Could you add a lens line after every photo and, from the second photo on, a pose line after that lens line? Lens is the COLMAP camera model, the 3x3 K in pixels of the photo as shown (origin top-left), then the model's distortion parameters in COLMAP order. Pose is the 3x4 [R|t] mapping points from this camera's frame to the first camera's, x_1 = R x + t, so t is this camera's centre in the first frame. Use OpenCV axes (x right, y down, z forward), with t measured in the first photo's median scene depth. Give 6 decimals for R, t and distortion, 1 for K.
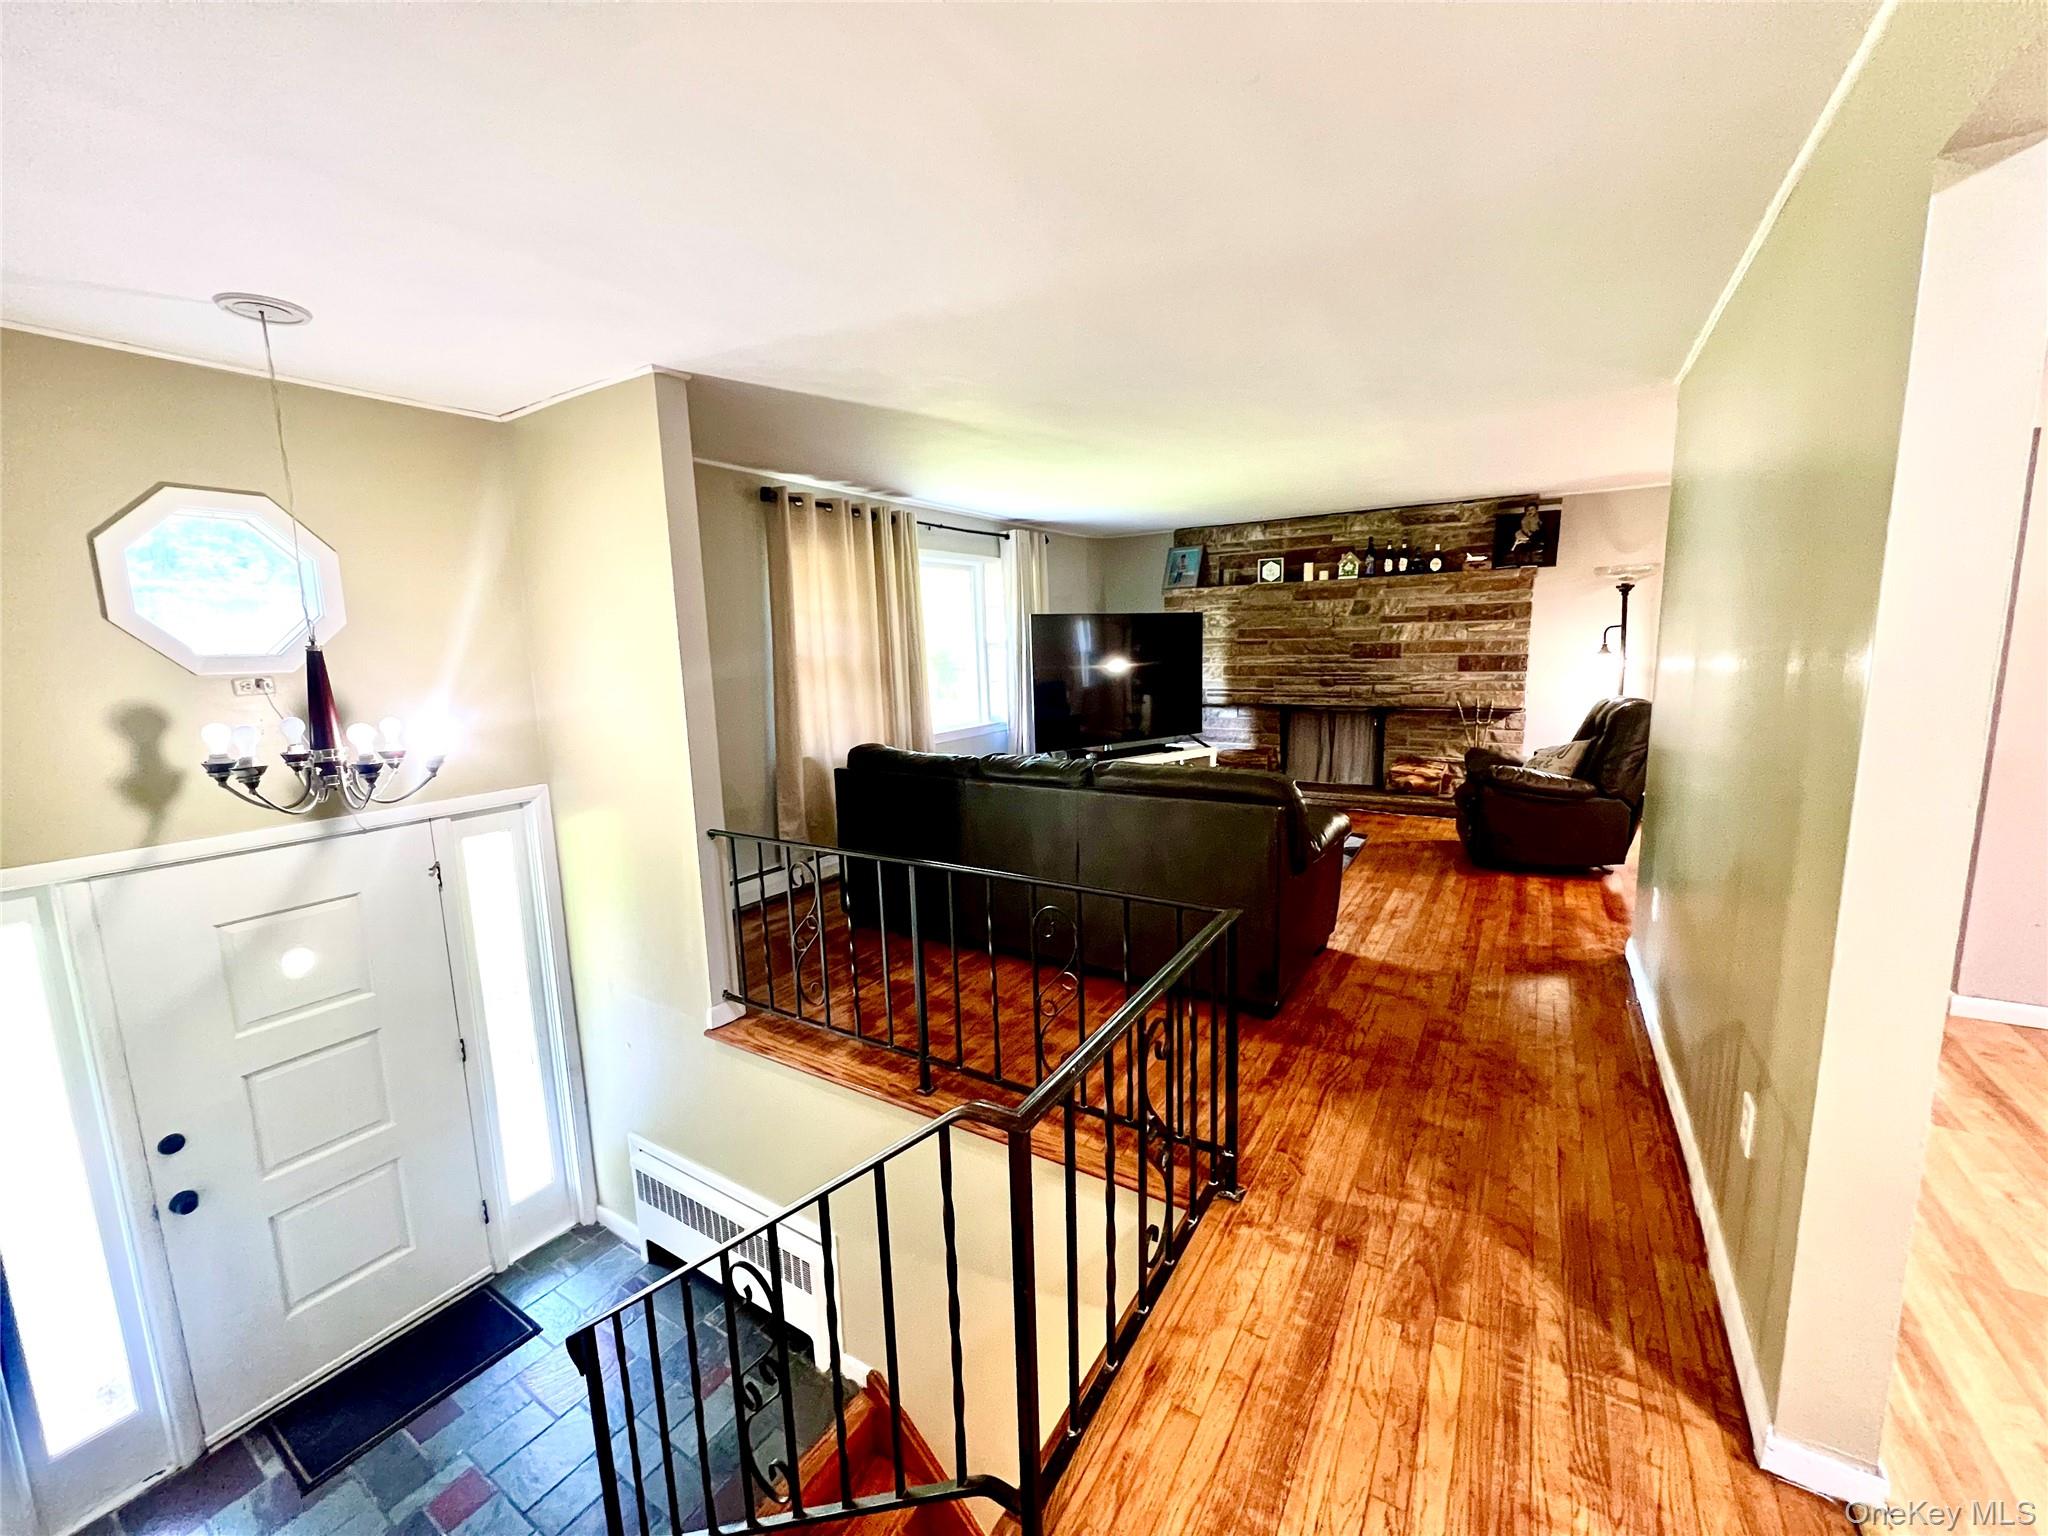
lens RADIAL K [[814.7, 0, 1020.5], [0, 814.7, 766.8], [0, 0, 1]] dist [-0.000233, -0.000156]
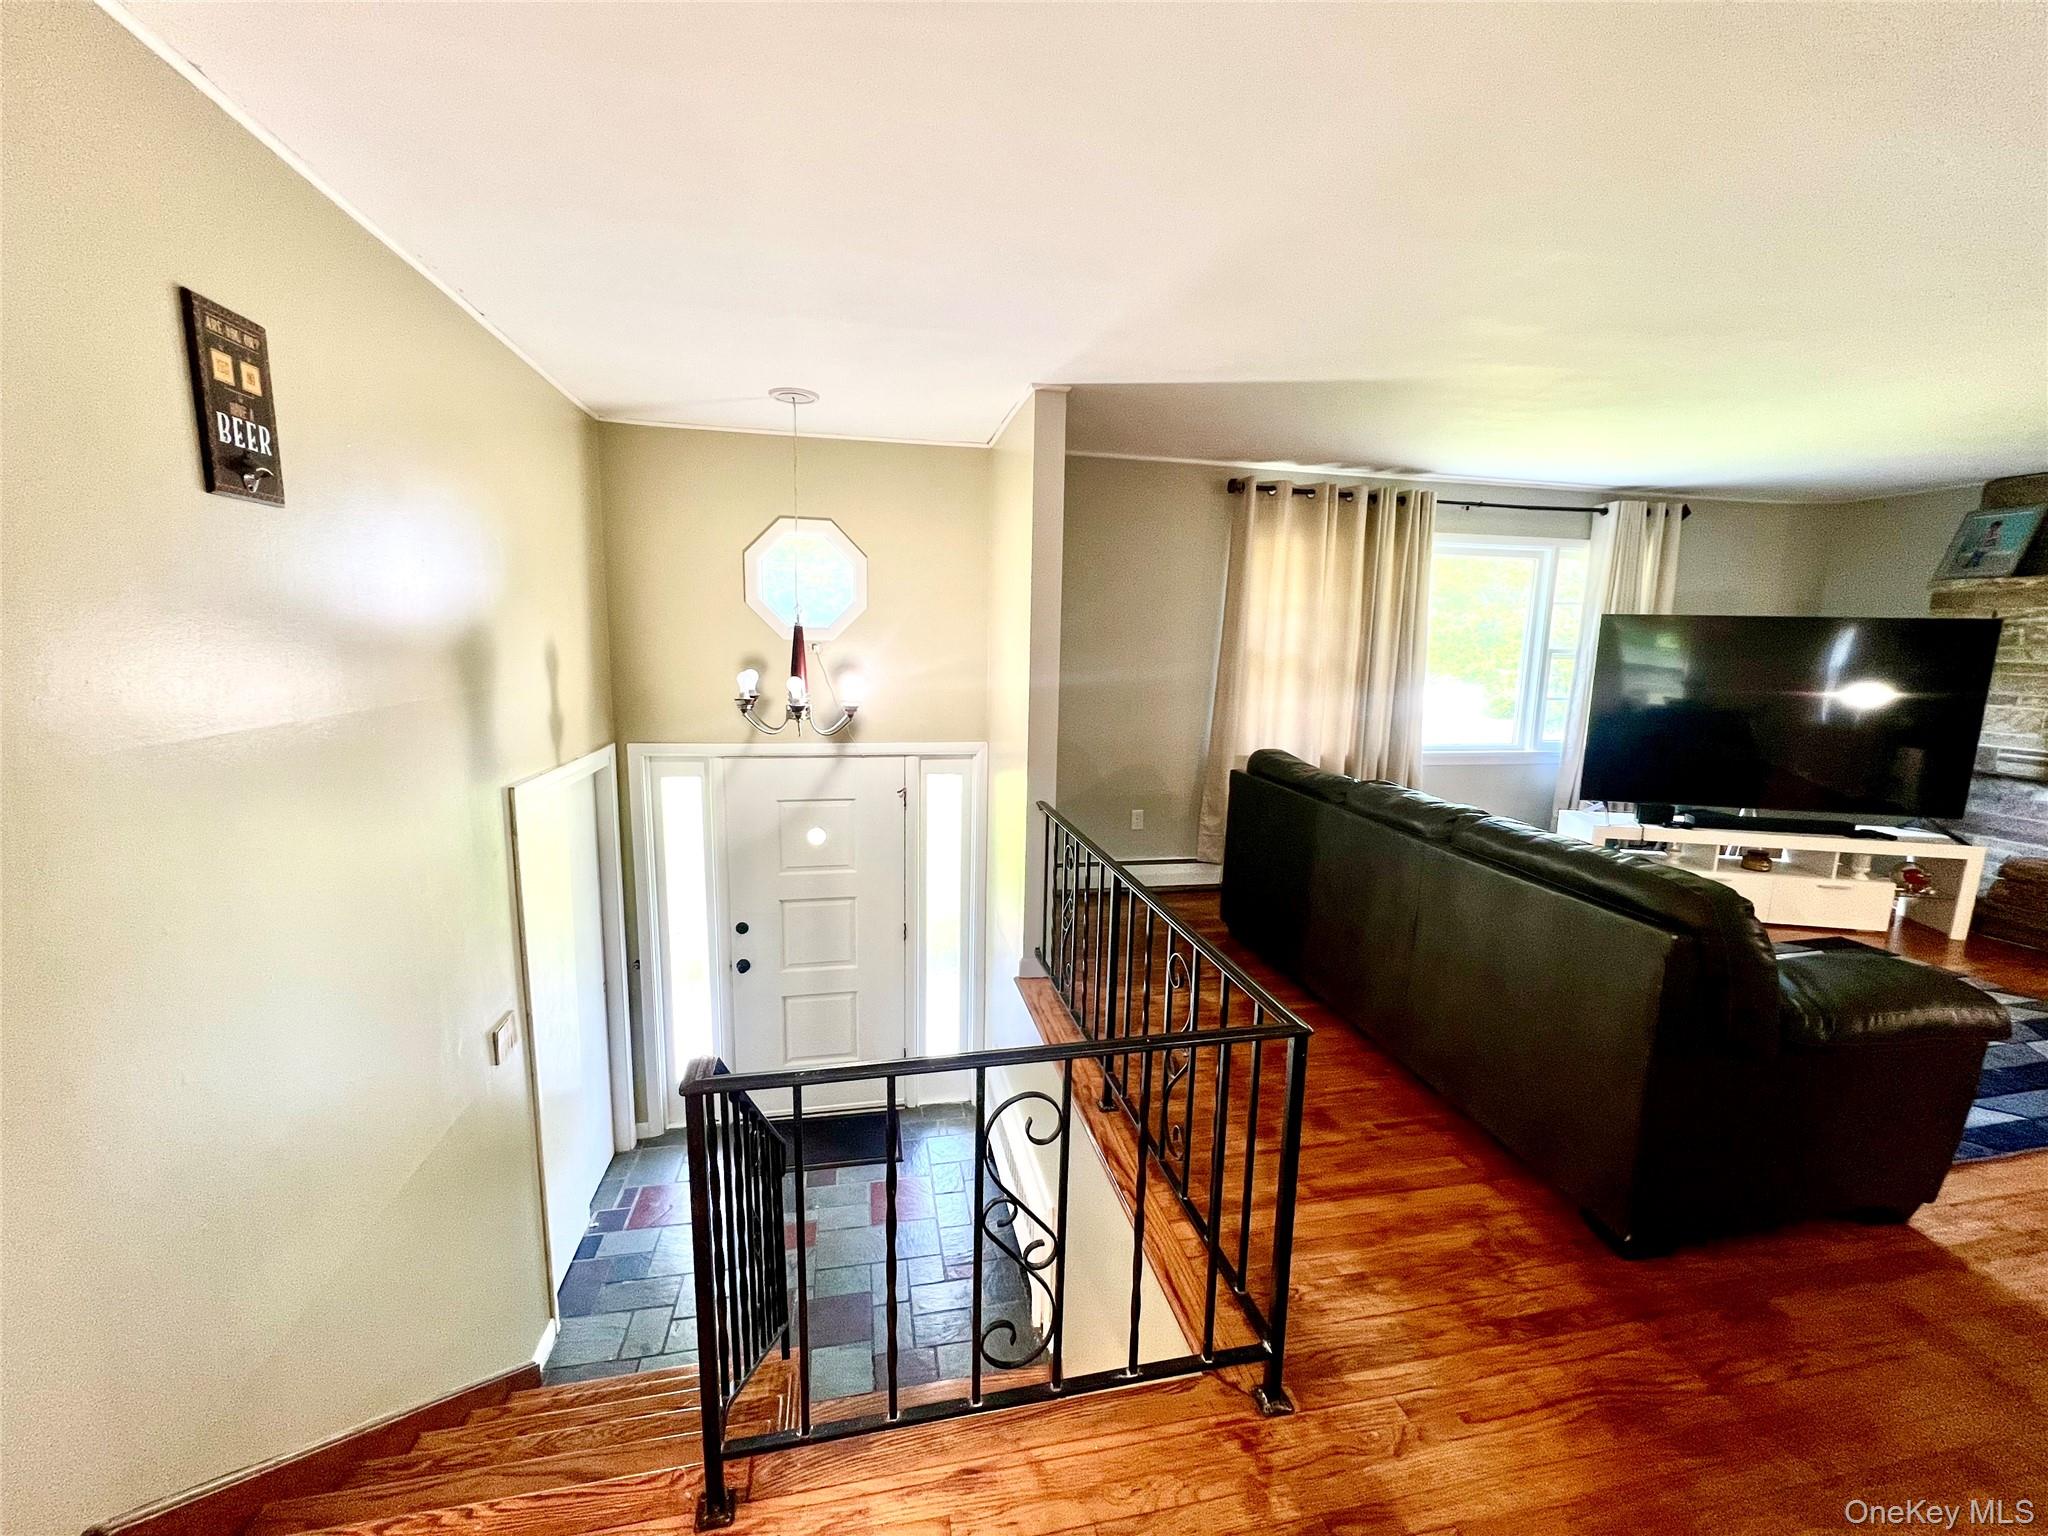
lens RADIAL K [[814.7, 0, 1014.1], [0, 814.7, 765.9], [0, 0, 1]] dist [-0.000233, -0.000156]
pose [[0.692658, 0.156708, -0.704037, 0.181455], [-0.150339, 0.986041, 0.071568, -0.021813], [0.705424, 0.056272, 0.706548, 0.096138]]
